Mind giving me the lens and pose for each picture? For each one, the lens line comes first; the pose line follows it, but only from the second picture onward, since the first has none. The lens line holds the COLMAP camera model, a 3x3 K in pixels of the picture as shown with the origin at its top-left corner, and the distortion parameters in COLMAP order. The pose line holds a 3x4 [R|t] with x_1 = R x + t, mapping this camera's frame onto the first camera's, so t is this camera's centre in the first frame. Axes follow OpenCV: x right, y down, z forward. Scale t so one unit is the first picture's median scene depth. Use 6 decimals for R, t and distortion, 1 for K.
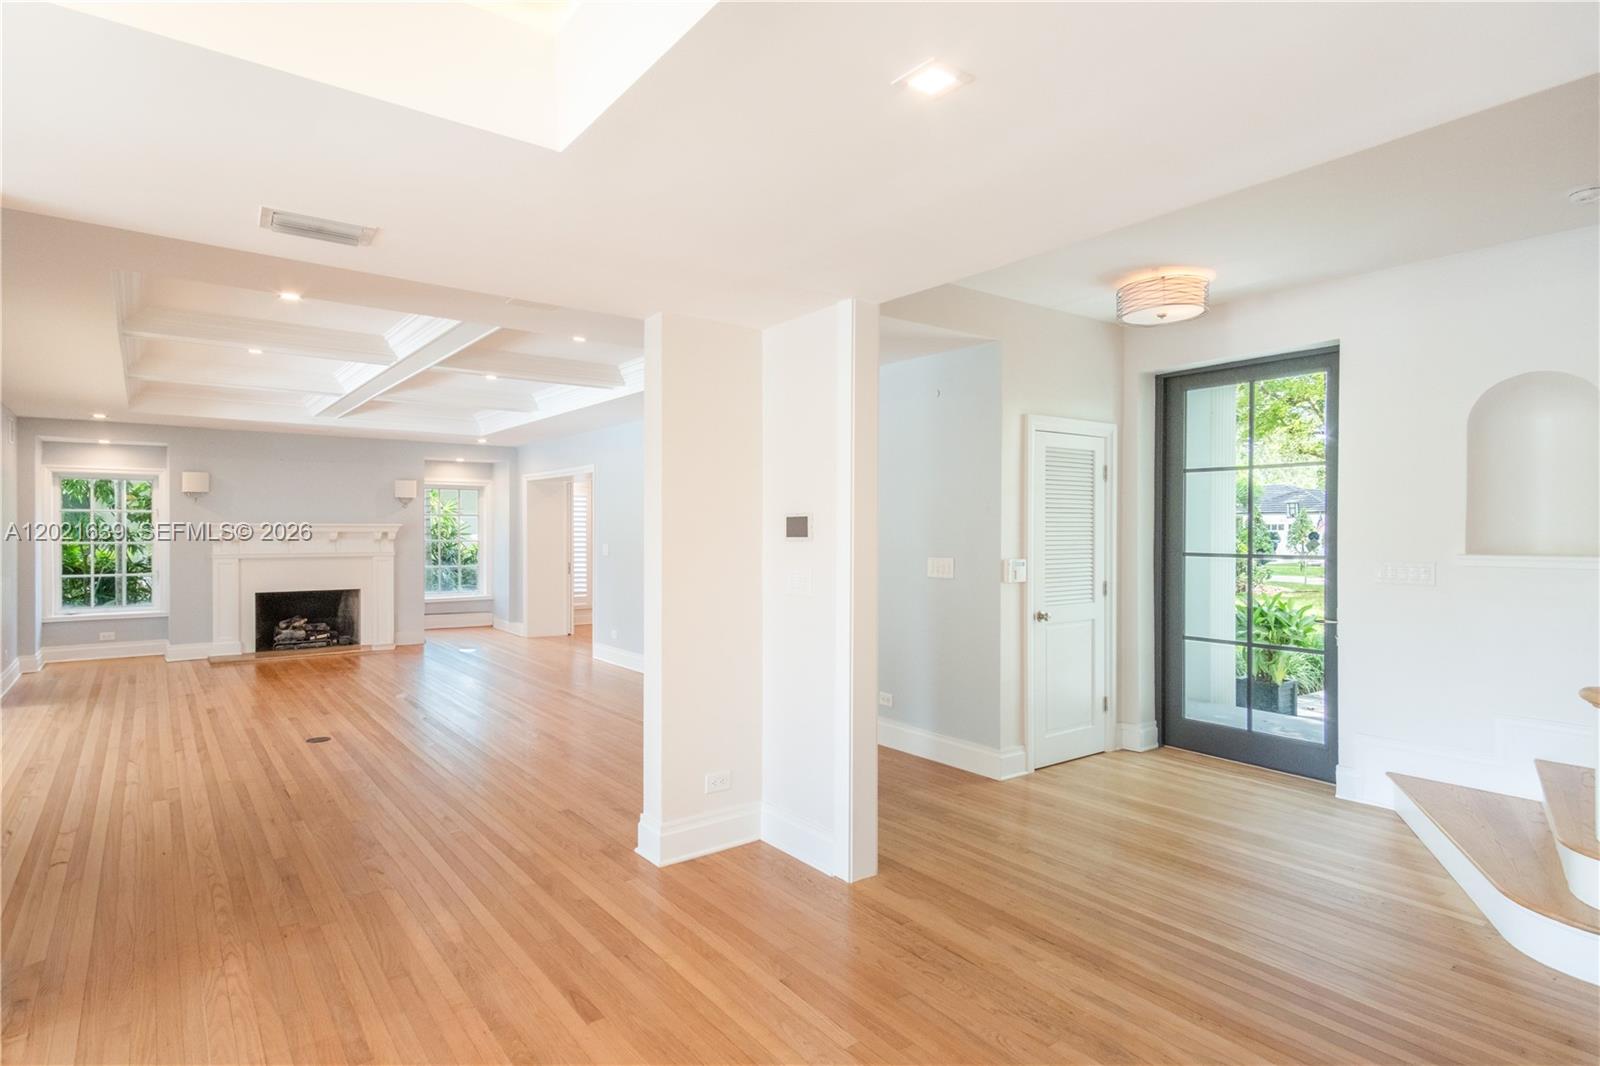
lens RADIAL K [[850.5, 0, 800.0], [0, 850.5, 533.0], [0, 0, 1]] dist [0.023491, -0.000860]
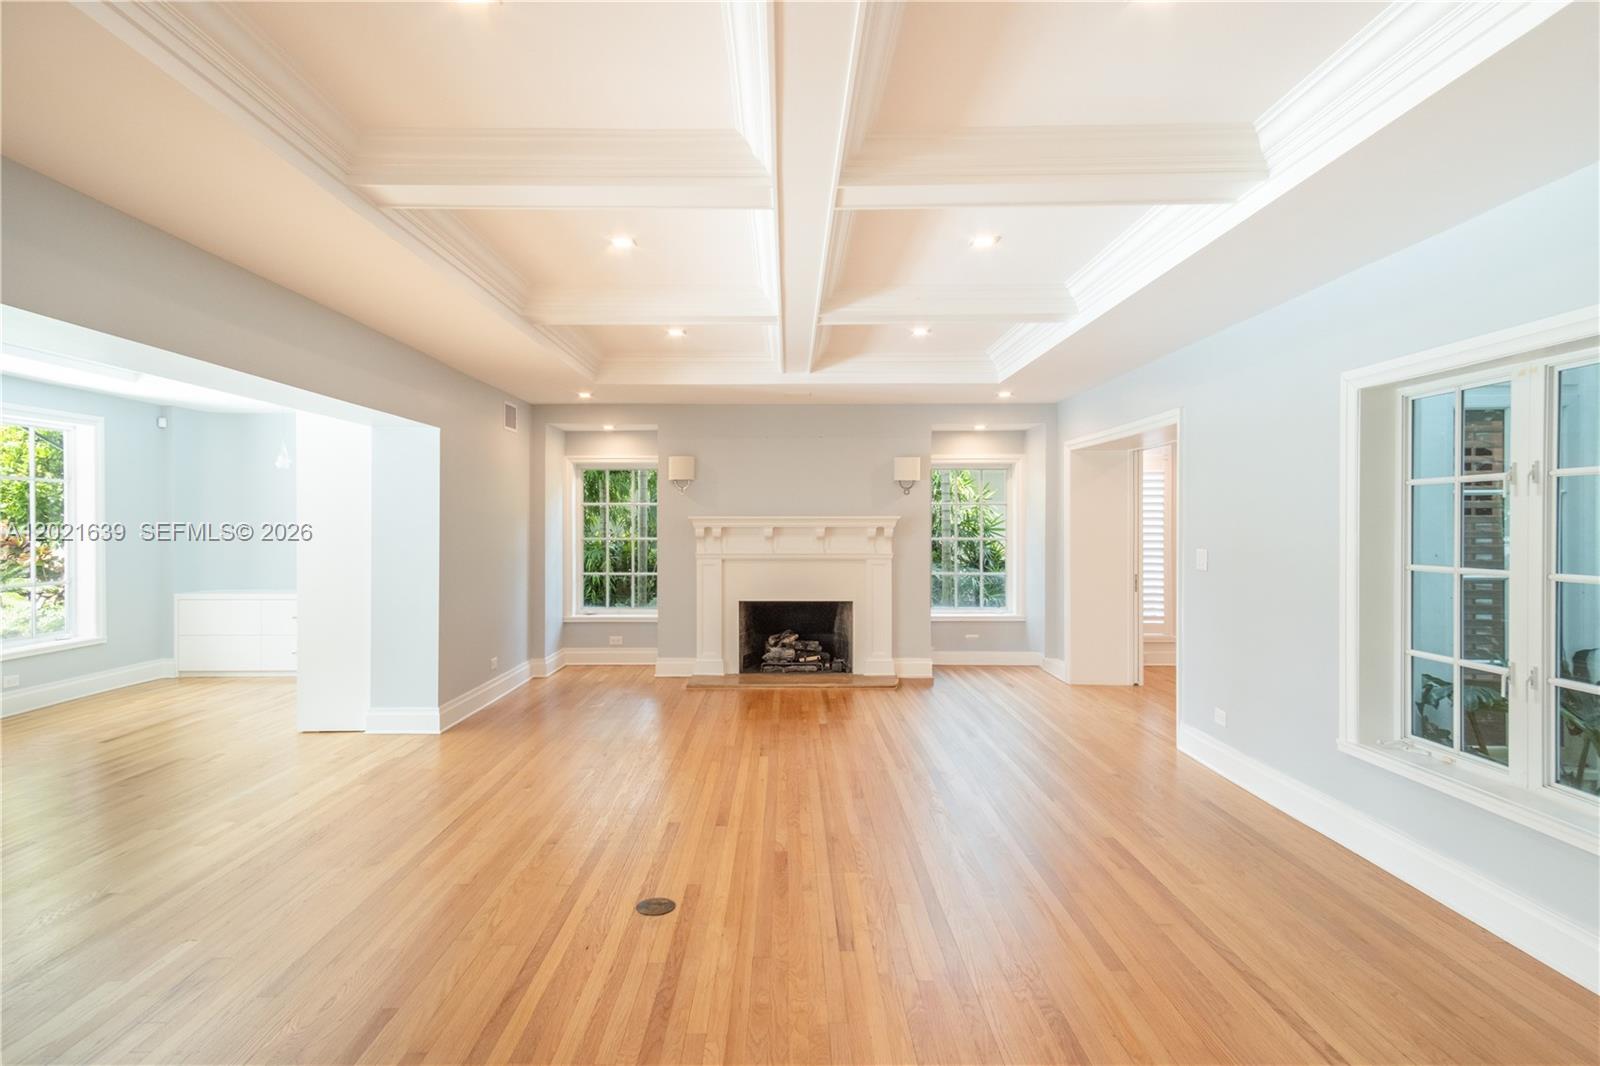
lens RADIAL K [[850.5, 0, 800.0], [0, 850.5, 533.0], [0, 0, 1]] dist [0.023491, -0.000860]
pose [[0.798816, 0.004595, -0.601557, -0.094561], [-0.001002, 0.999980, 0.006307, -0.000551], [0.601574, -0.004436, 0.798805, 0.367333]]
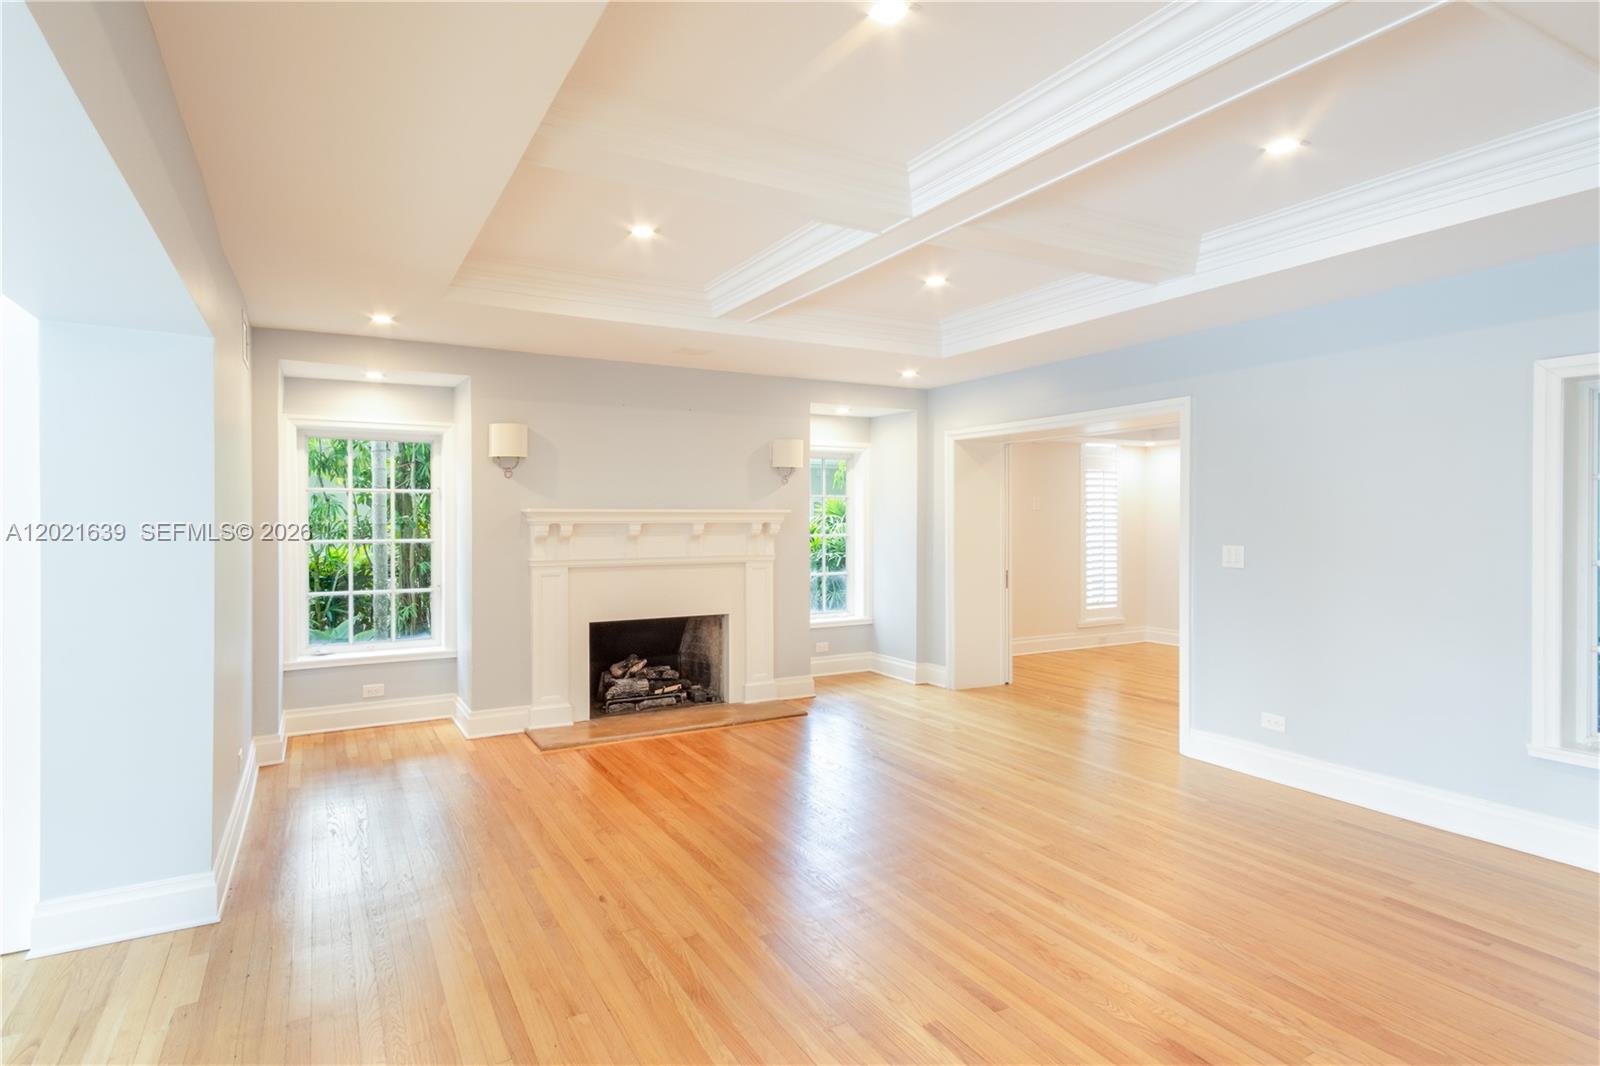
lens RADIAL K [[806.5, 0, 770.3], [0, 806.5, 520.4], [0, 0, 1]] dist [0.018557, -0.000143]
pose [[0.991136, -0.000972, -0.132851, -0.409334], [0.000887, 0.999999, -0.000702, -0.002480], [0.132852, 0.000578, 0.991136, 0.425234]]
